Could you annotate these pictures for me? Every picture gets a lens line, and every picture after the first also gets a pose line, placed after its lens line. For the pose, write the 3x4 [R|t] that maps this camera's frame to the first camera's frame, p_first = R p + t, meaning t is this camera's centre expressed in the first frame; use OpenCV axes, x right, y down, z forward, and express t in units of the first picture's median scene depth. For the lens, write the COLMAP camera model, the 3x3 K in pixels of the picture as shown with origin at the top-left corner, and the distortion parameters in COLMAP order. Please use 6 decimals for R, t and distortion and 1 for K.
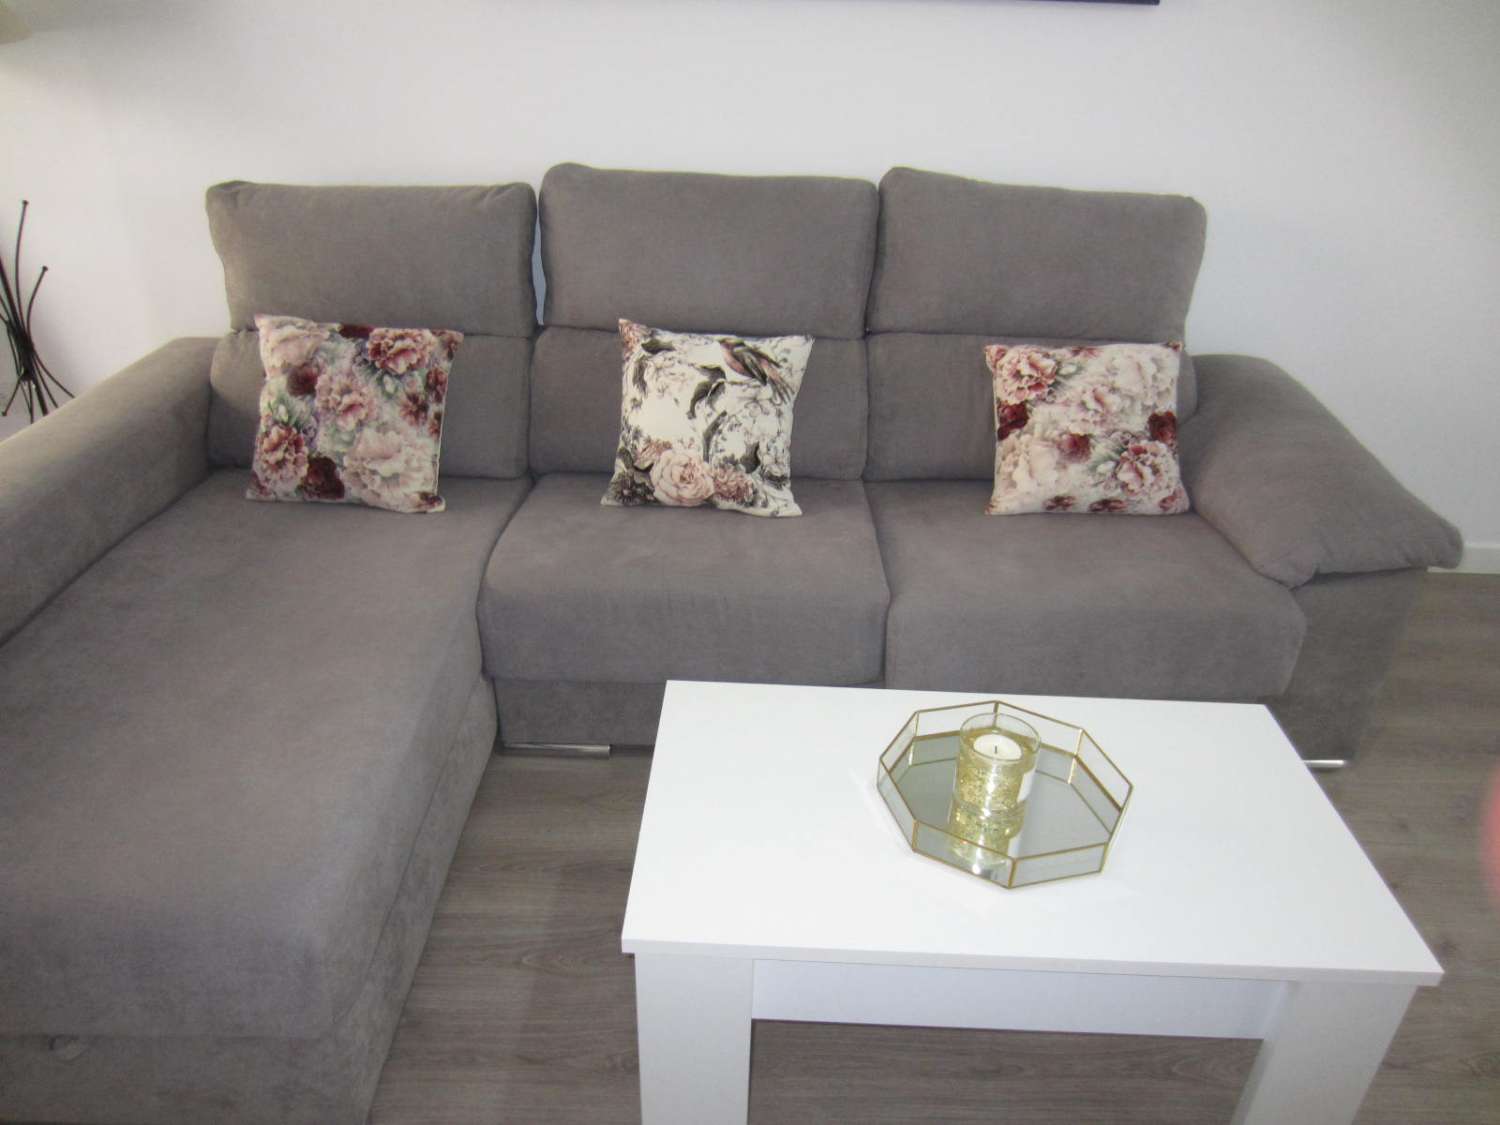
lens RADIAL K [[1067.6, 0, 750.0], [0, 1067.6, 562.5], [0, 0, 1]] dist [-0.006240, -0.088209]
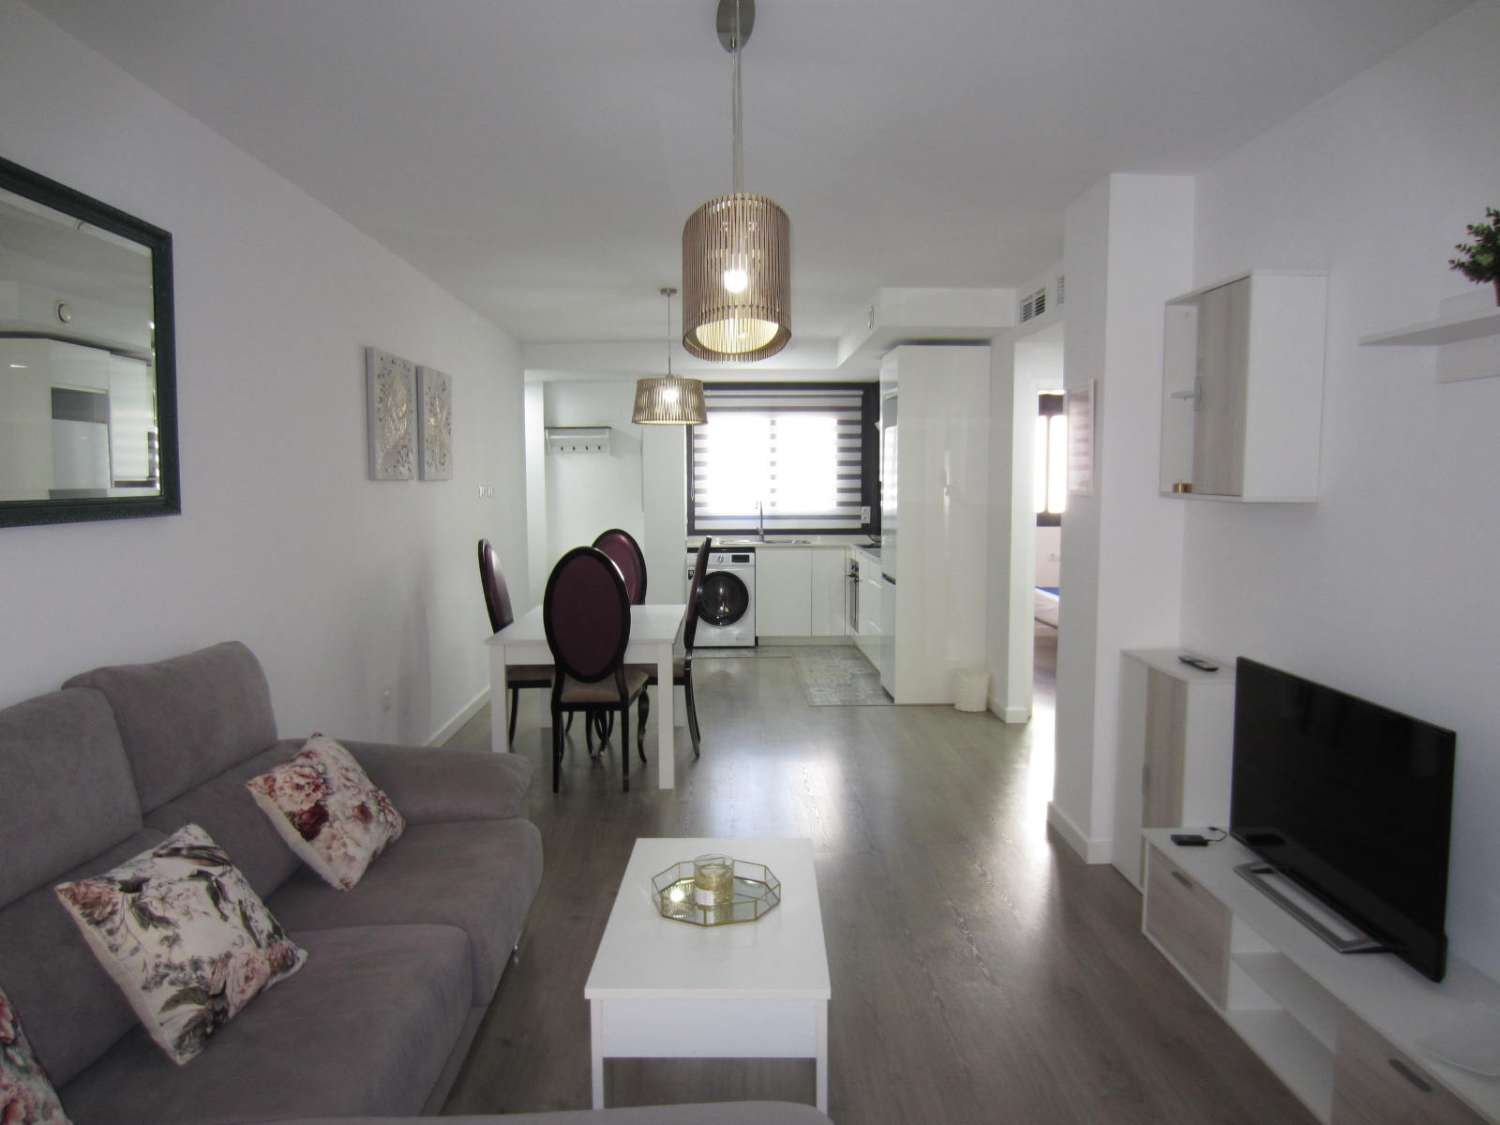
lens RADIAL K [[1067.6, 0, 750.0], [0, 1067.6, 562.5], [0, 0, 1]] dist [-0.006240, -0.088209]
pose [[-0.027162, -0.111324, 0.993413, -0.992018], [0.479962, 0.870284, 0.110649, -0.296341], [-0.876869, 0.479806, 0.029793, 0.385285]]
